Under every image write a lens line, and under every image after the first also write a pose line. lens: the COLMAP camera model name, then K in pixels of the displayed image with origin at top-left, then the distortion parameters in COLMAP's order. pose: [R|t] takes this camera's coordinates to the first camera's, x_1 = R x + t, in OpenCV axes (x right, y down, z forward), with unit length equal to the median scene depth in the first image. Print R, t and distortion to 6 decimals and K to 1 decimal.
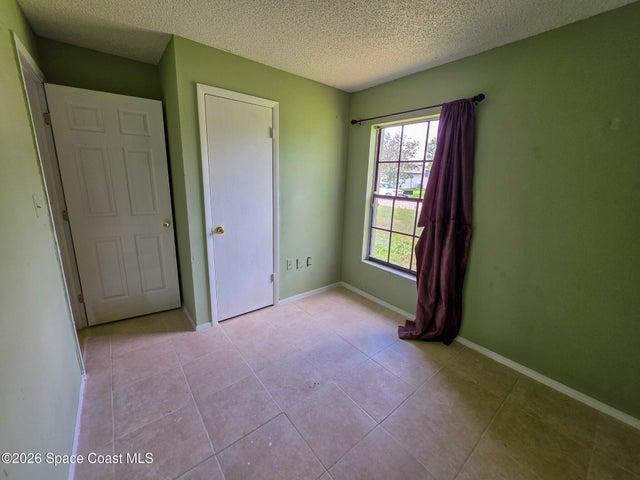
lens RADIAL K [[257.2, 0, 313.1], [0, 257.2, 234.2], [0, 0, 1]] dist [-0.004575, 0.000547]
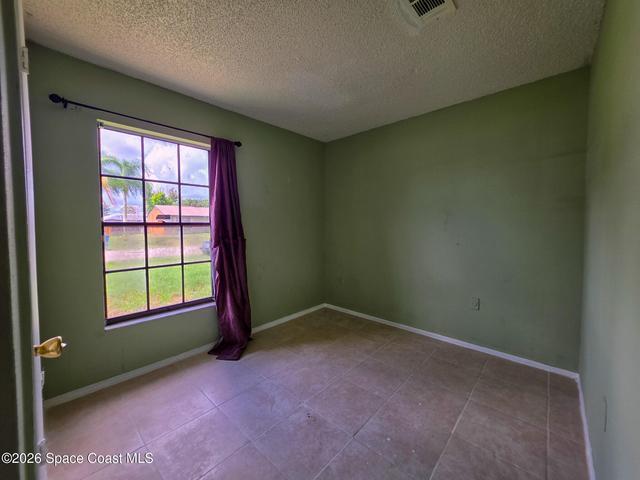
lens RADIAL K [[257.2, 0, 321.4], [0, 257.2, 233.7], [0, 0, 1]] dist [-0.004575, 0.000547]
pose [[-0.166250, -0.067763, 0.983753, -0.632201], [0.209707, 0.972385, 0.102419, -0.096715], [-0.963527, 0.223327, -0.147449, 0.707015]]
